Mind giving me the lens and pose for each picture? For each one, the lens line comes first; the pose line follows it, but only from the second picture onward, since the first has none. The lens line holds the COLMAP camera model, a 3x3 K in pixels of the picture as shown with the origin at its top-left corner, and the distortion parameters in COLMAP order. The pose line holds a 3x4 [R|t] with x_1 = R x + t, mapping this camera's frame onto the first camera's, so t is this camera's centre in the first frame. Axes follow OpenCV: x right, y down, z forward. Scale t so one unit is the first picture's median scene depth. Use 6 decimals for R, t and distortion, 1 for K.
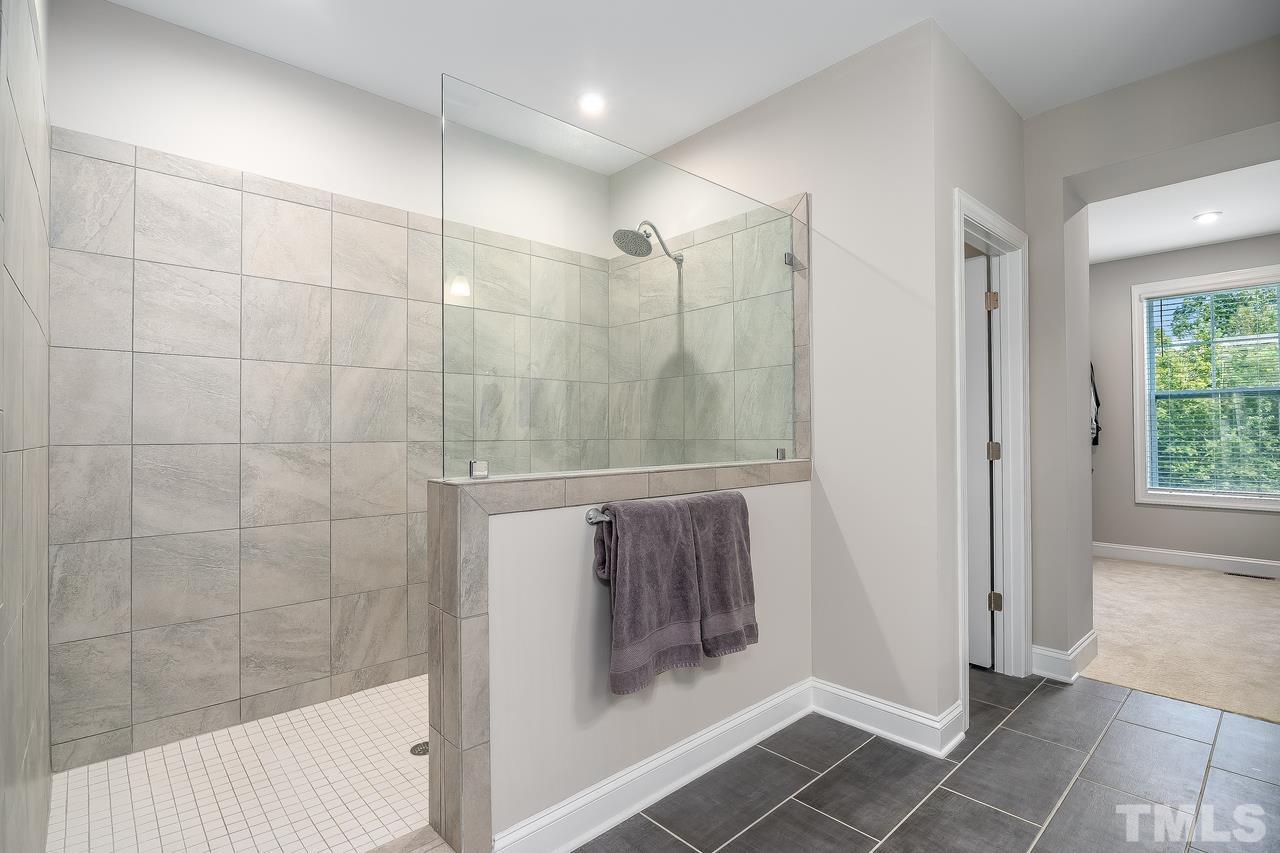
lens RADIAL K [[605.2, 0, 639.1], [0, 605.2, 423.3], [0, 0, 1]] dist [-0.001032, -0.000614]
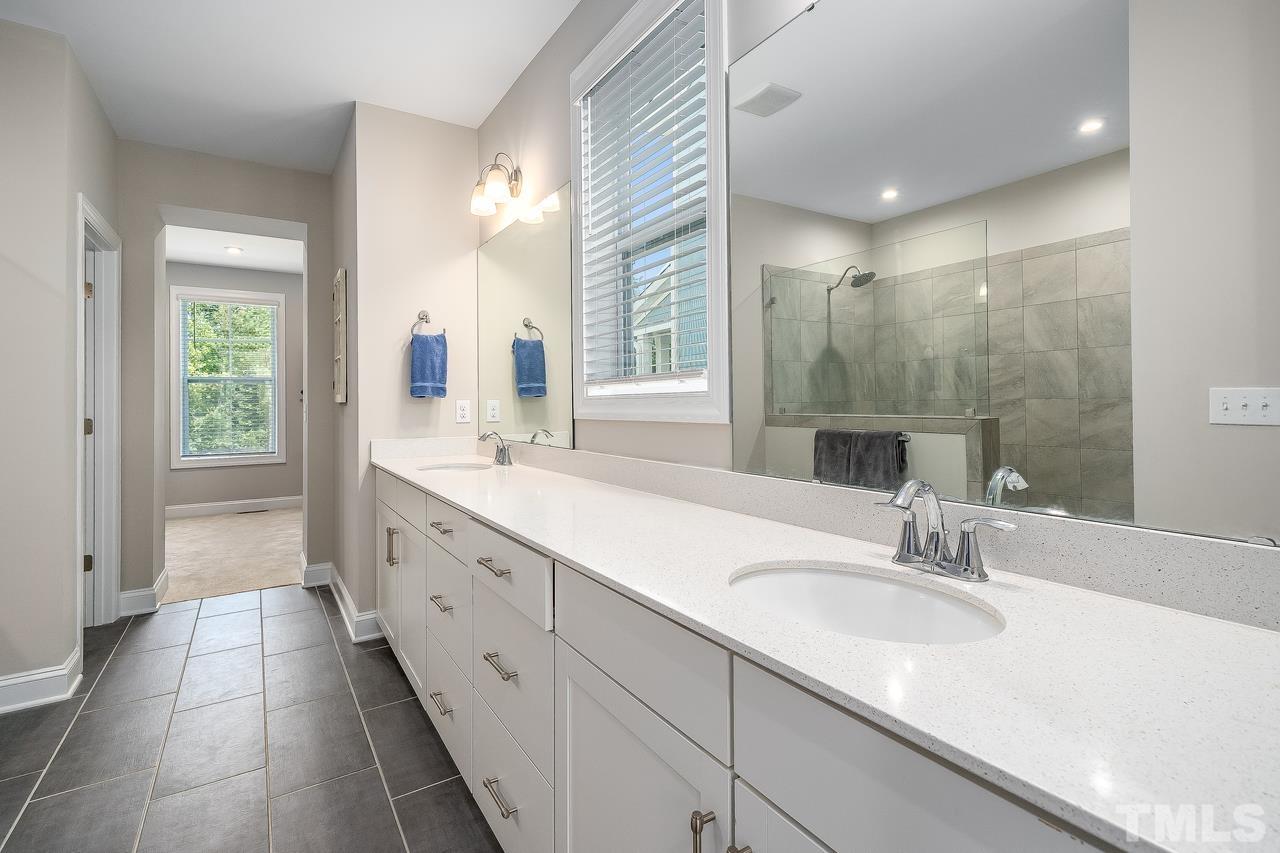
lens RADIAL K [[605.2, 0, 661.6], [0, 605.2, 394.1], [0, 0, 1]] dist [-0.001032, -0.000614]
pose [[0.139987, 0.018398, 0.989982, -0.352544], [-0.004789, 0.999828, -0.017903, 0.001491], [-0.990142, -0.002234, 0.140051, -0.187021]]
